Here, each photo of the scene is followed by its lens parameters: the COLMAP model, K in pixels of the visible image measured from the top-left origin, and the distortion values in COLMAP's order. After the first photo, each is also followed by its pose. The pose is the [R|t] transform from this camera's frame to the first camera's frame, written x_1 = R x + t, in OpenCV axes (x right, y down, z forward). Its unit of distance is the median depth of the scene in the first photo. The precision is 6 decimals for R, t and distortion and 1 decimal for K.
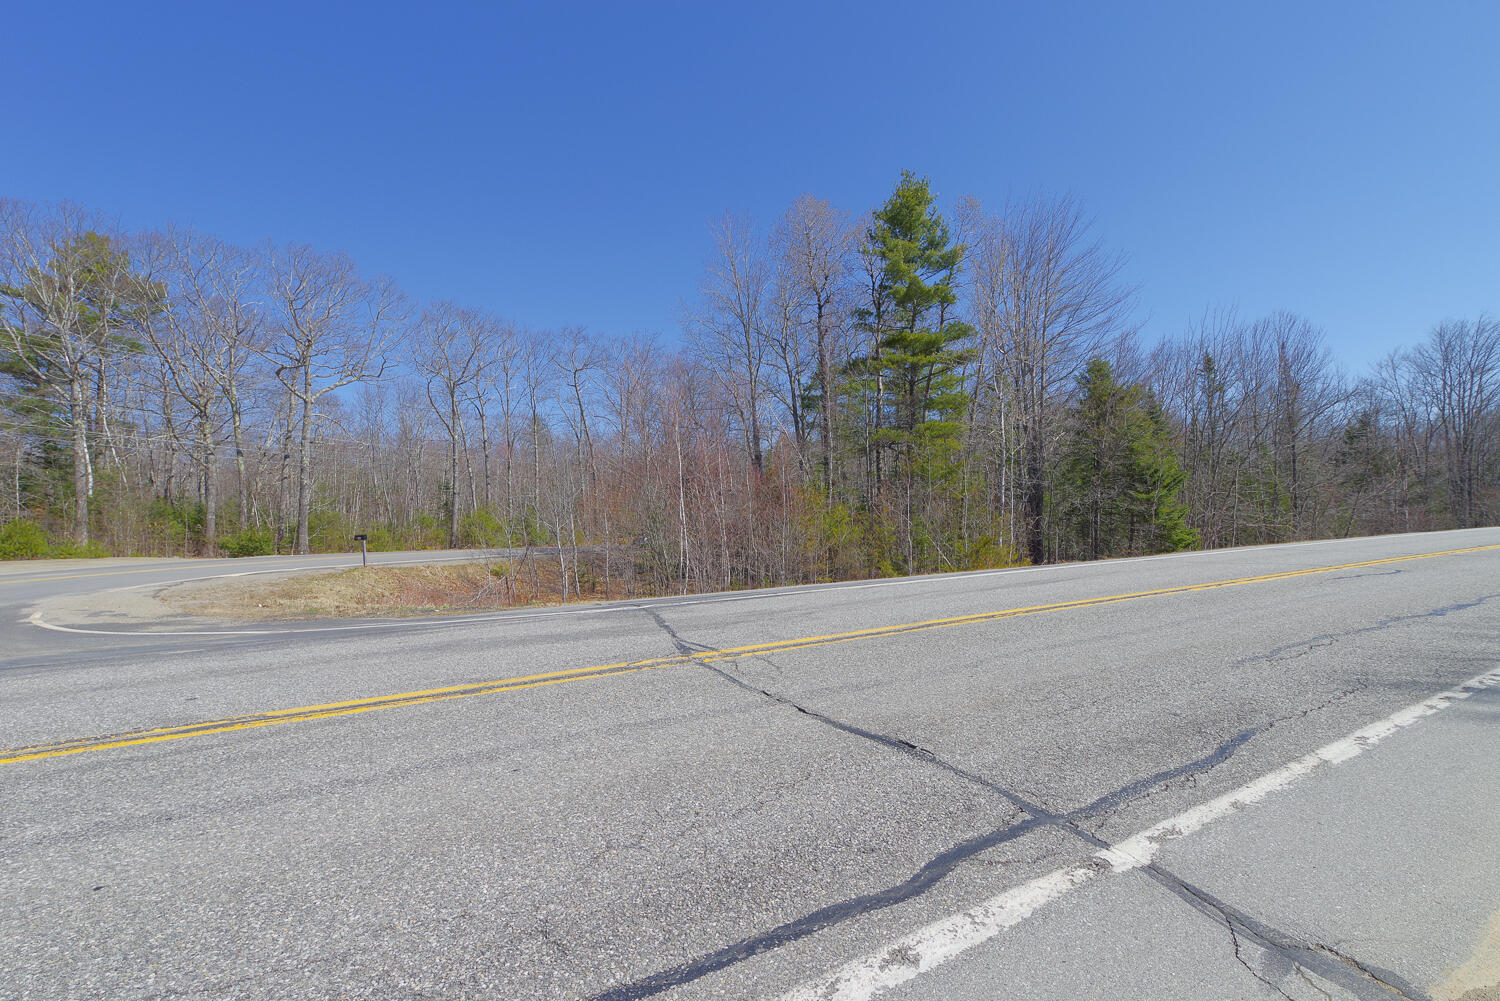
lens RADIAL K [[650.8, 0, 750.0], [0, 650.8, 500.5], [0, 0, 1]] dist [-0.001012, -0.000005]
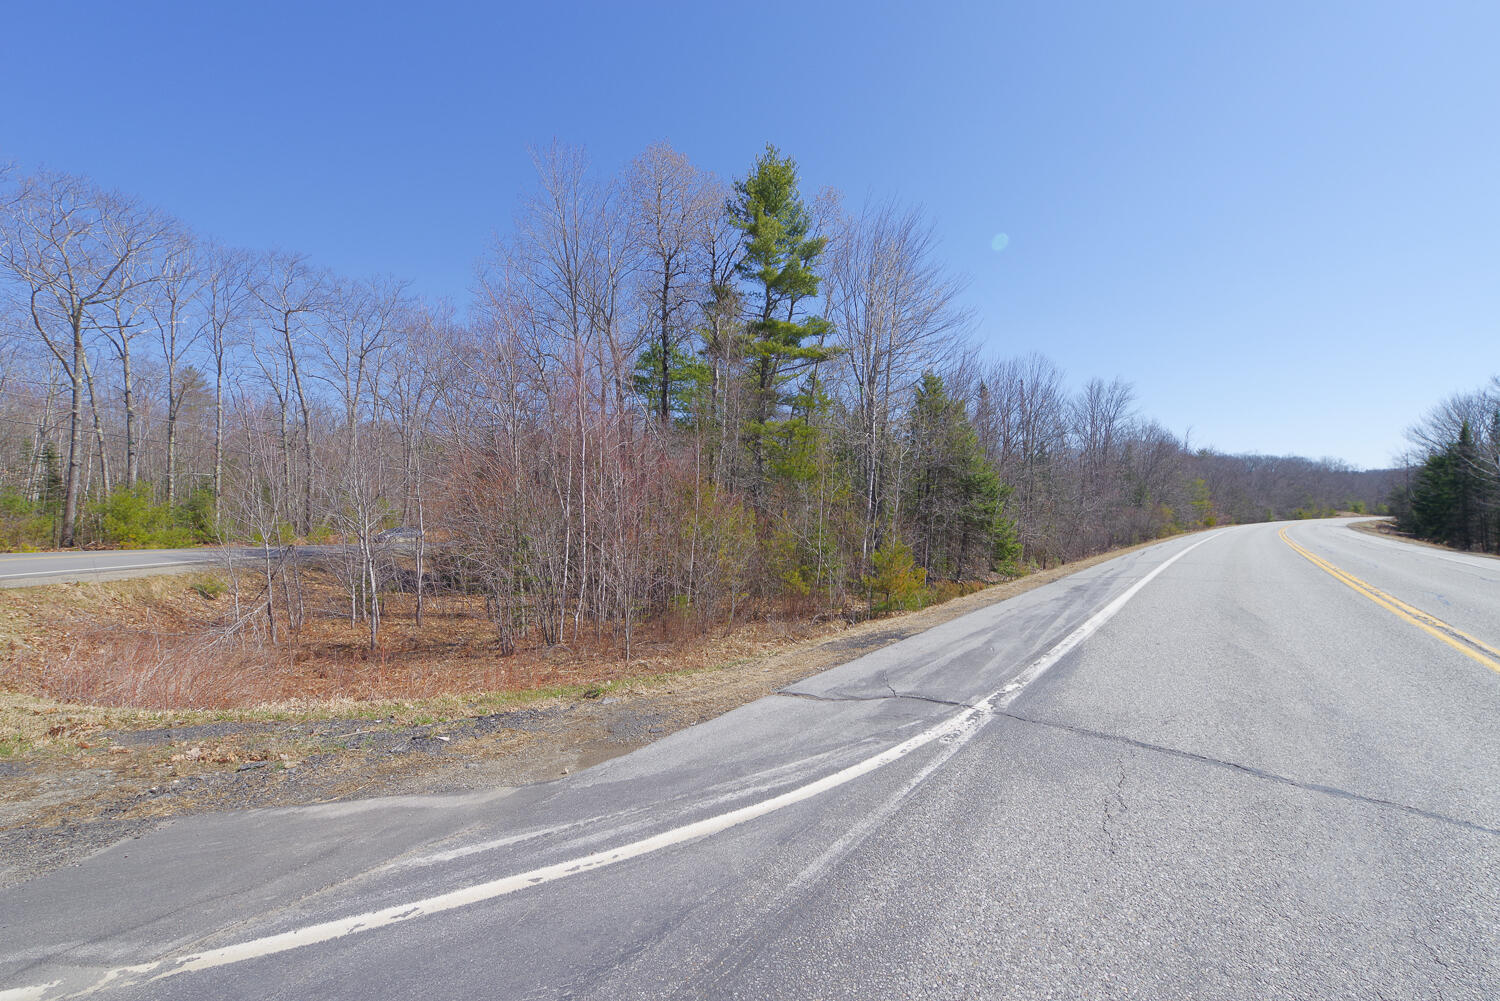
lens RADIAL K [[650.8, 0, 750.0], [0, 650.8, 500.5], [0, 0, 1]] dist [-0.001012, -0.000005]
pose [[0.911370, 0.038457, 0.409787, -0.238178], [-0.040062, 0.999186, -0.004672, 0.003954], [-0.409633, -0.012159, 0.912169, 0.267034]]
